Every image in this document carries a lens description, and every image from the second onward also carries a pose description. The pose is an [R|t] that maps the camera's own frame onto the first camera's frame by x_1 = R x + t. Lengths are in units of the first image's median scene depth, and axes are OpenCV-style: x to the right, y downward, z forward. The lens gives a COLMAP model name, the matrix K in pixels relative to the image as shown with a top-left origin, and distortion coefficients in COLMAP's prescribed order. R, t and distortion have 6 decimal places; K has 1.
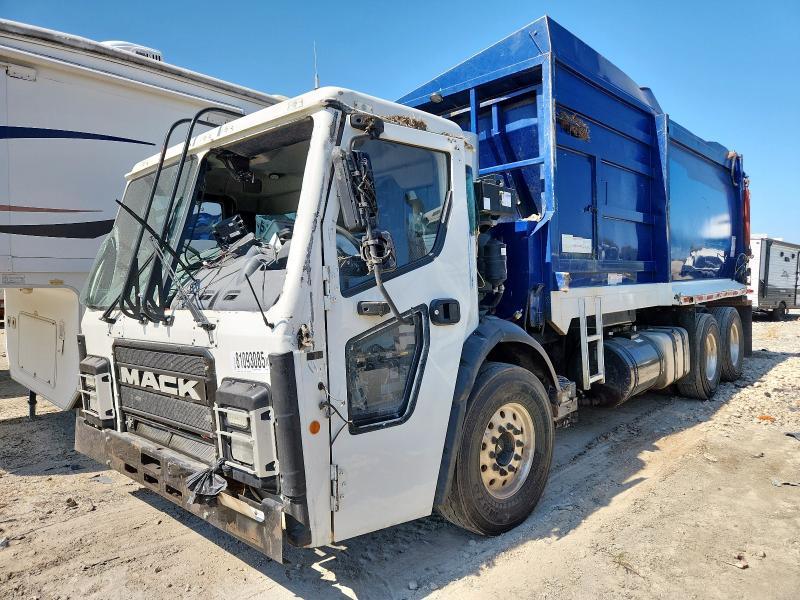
lens RADIAL K [[598.6, 0, 393.9], [0, 598.6, 300.0], [0, 0, 1]] dist [0.095157, -0.095310]
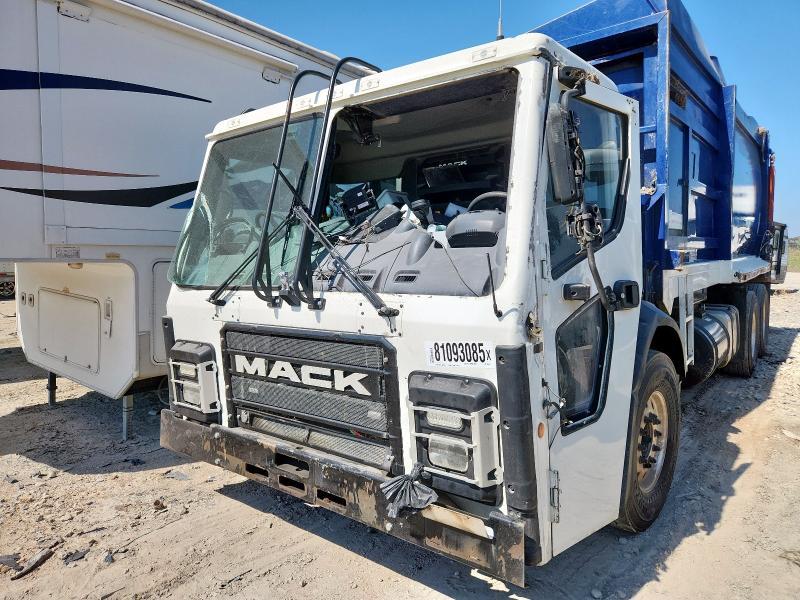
lens RADIAL K [[598.6, 0, 393.9], [0, 598.6, 300.0], [0, 0, 1]] dist [0.095157, -0.095310]
pose [[0.996067, 0.001195, 0.088600, -0.323113], [-0.005222, 0.998963, 0.045235, -0.011087], [-0.088454, -0.045520, 0.995040, 0.121897]]
